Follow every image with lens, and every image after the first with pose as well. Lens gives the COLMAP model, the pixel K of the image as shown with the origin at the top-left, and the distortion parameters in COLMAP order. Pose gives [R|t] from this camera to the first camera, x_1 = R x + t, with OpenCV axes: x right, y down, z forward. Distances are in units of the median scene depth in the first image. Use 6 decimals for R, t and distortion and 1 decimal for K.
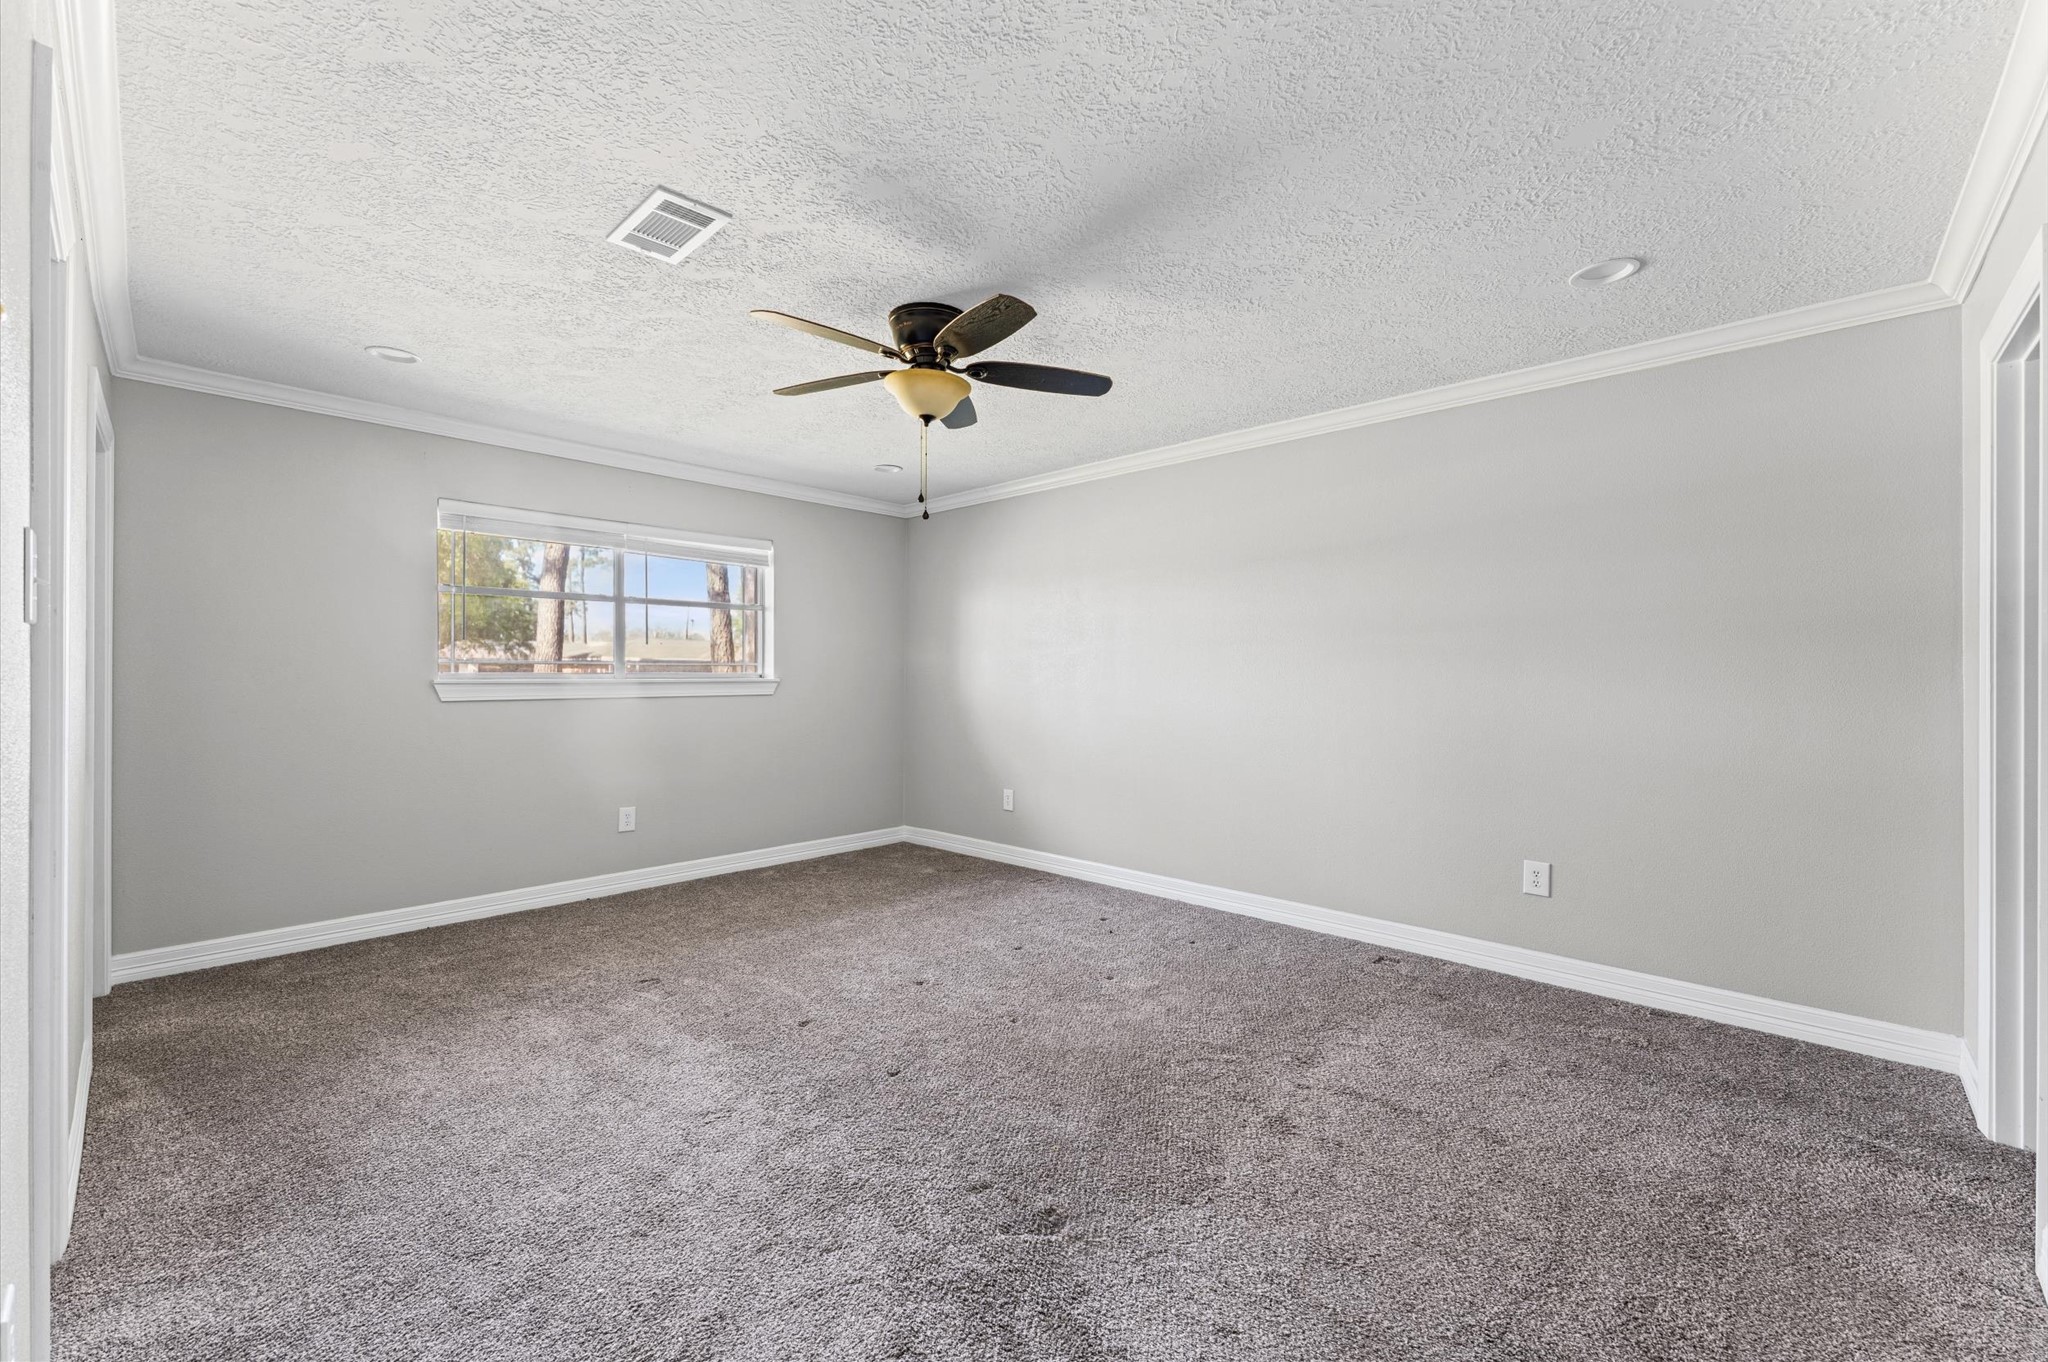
lens RADIAL K [[828.2, 0, 1025.7], [0, 828.2, 674.7], [0, 0, 1]] dist [-0.002521, -0.000092]
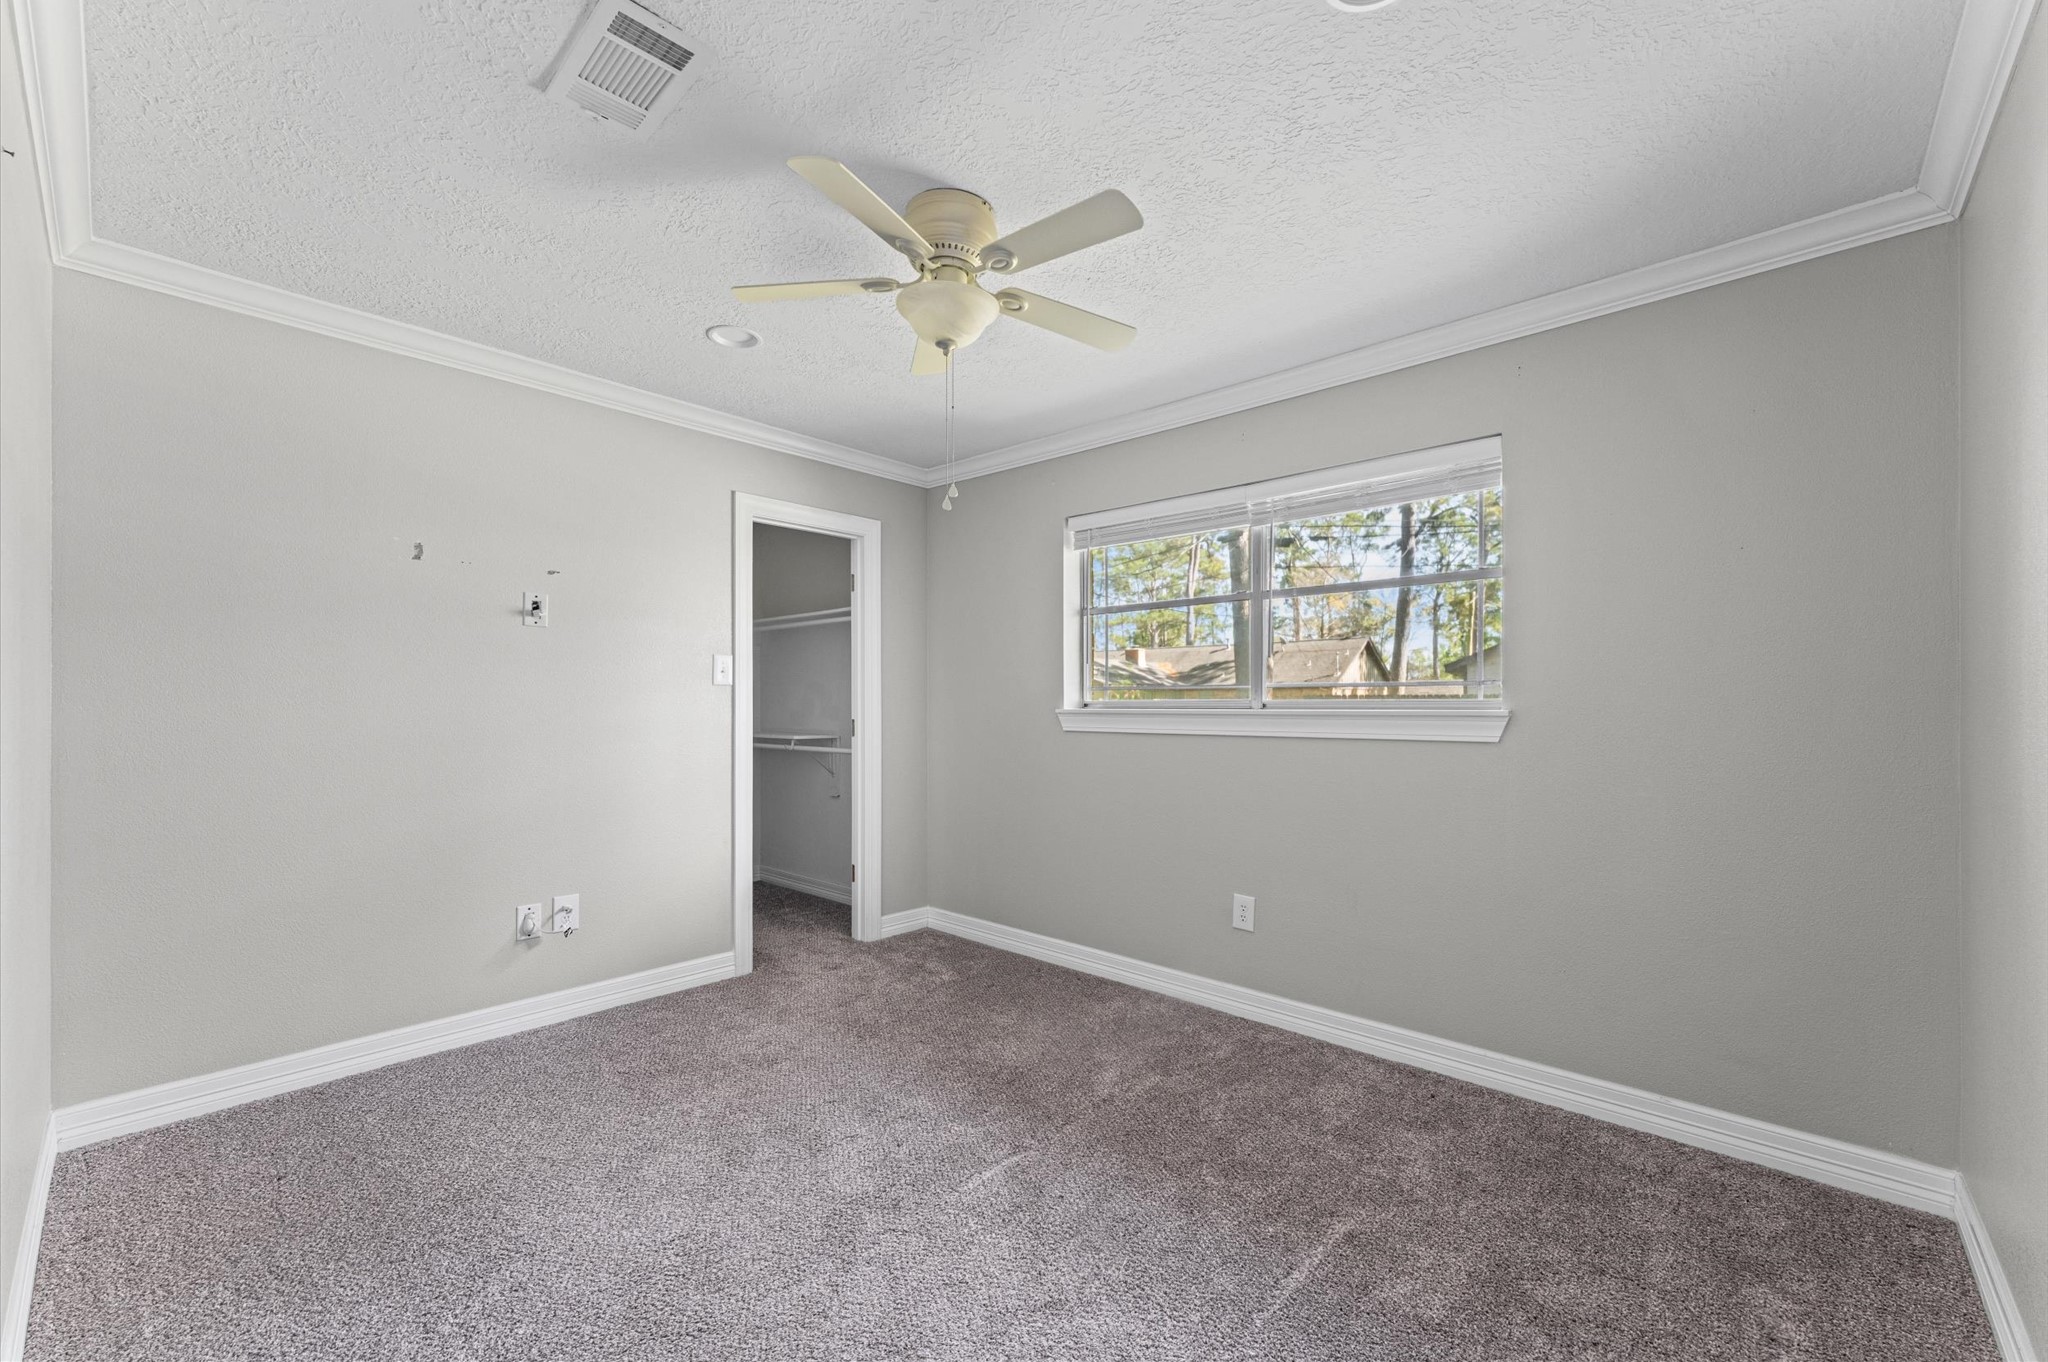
lens RADIAL K [[871.7, 0, 1135.1], [0, 871.7, 694.4], [0, 0, 1]] dist [0.020297, 0.000115]
pose [[0.079292, -0.016074, -0.996722, 0.298432], [0.000037, 0.999870, -0.016122, 0.004726], [0.996851, 0.001242, 0.079282, 1.038700]]
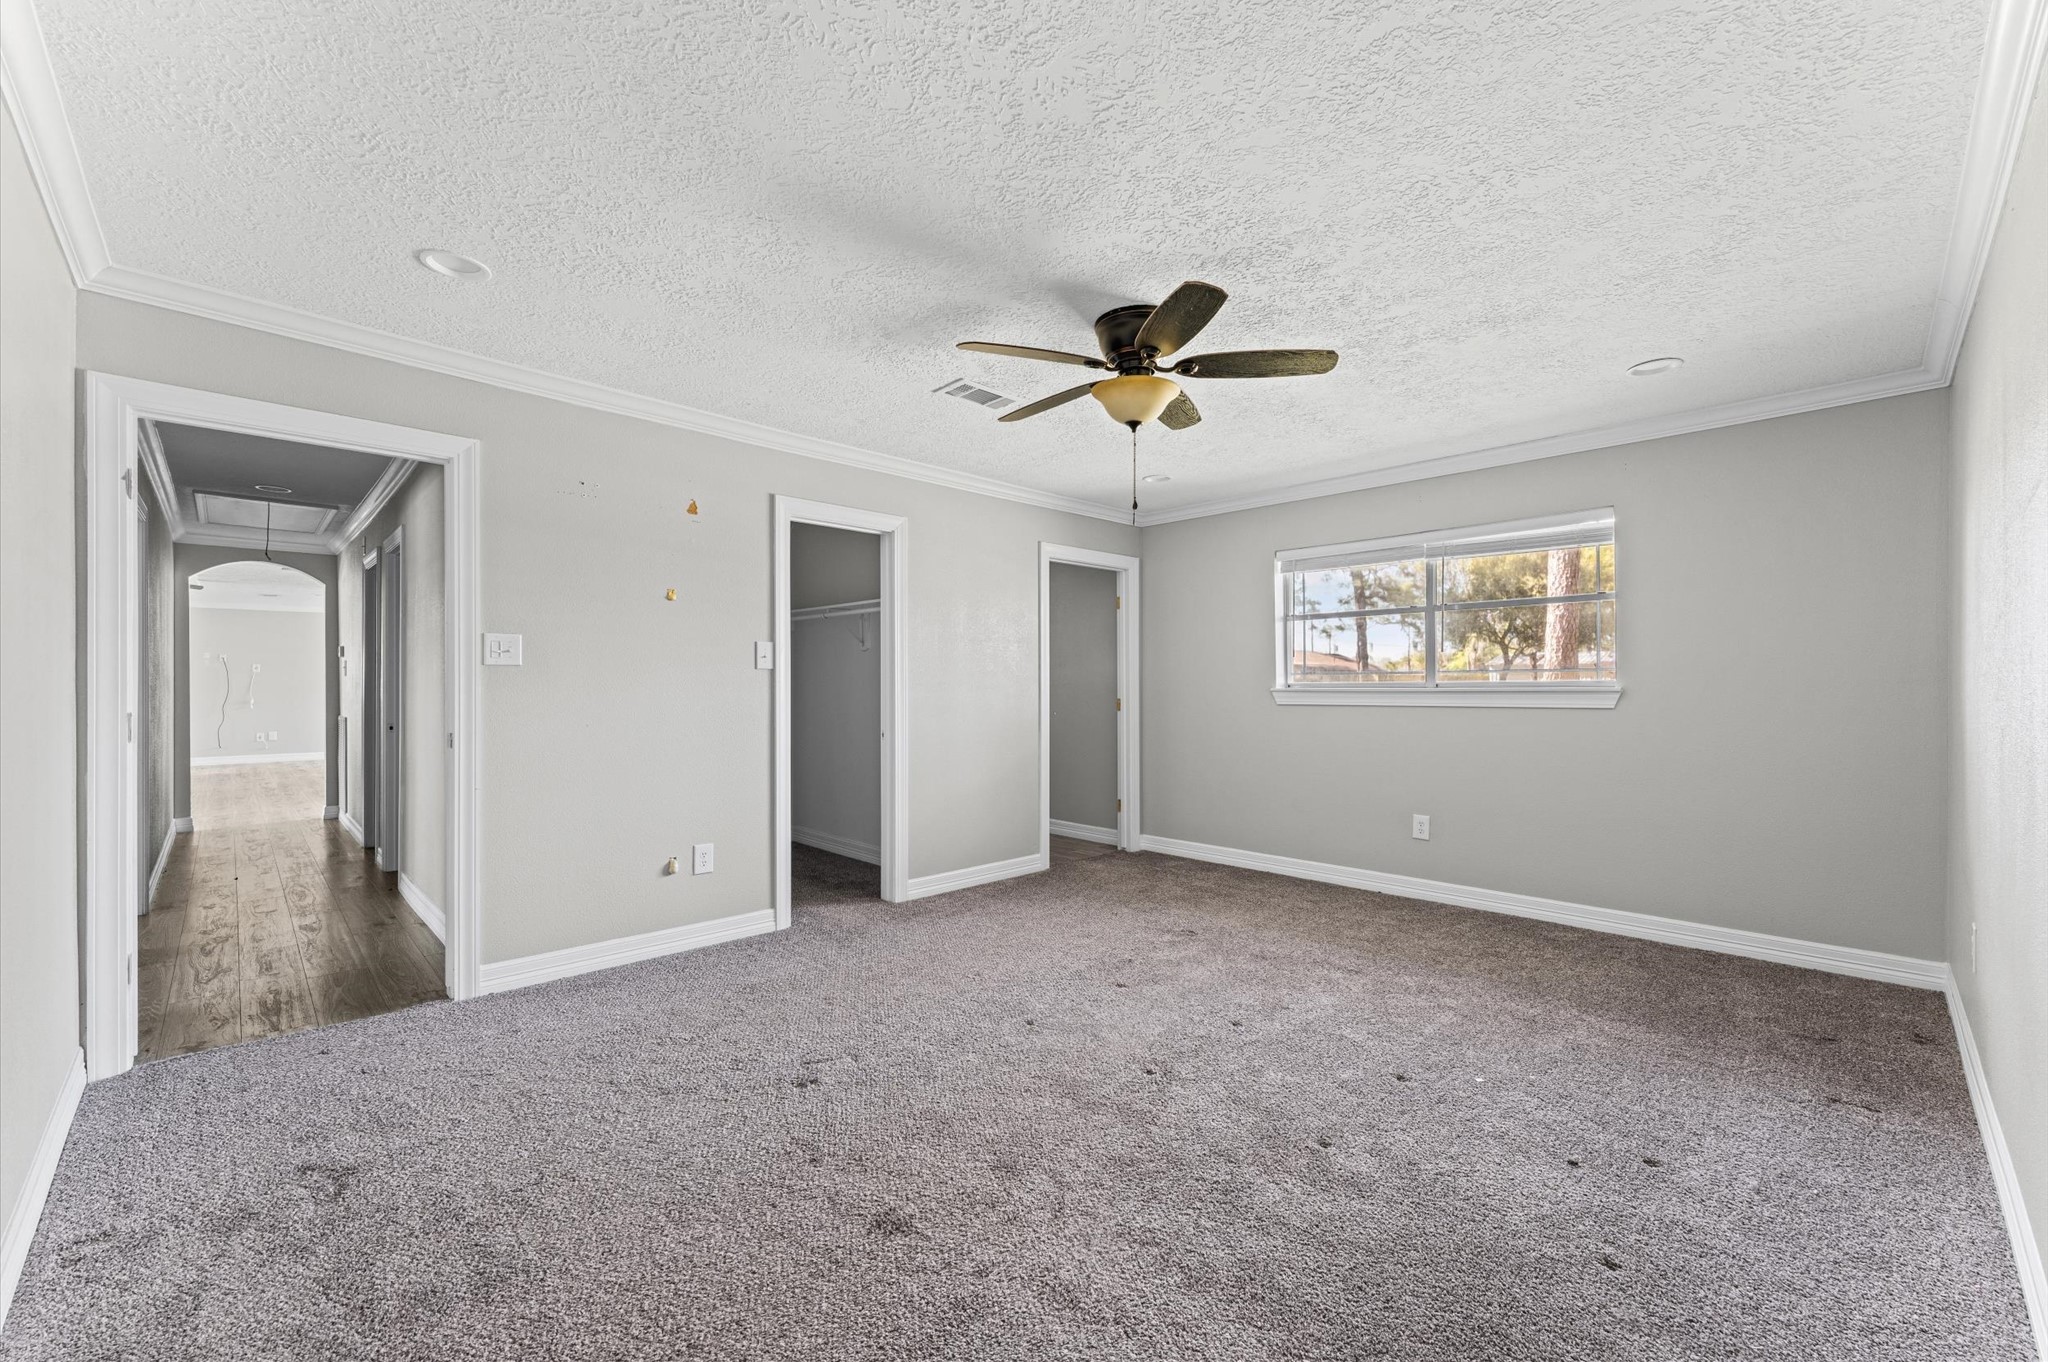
lens RADIAL K [[824.9, 0, 1028.2], [0, 824.9, 682.0], [0, 0, 1]] dist [-0.001741, -0.000547]
pose [[-0.050501, -0.009602, -0.998678, 0.667507], [0.003113, 0.999947, -0.009772, 0.008084], [0.998719, -0.003602, -0.050468, 0.700466]]
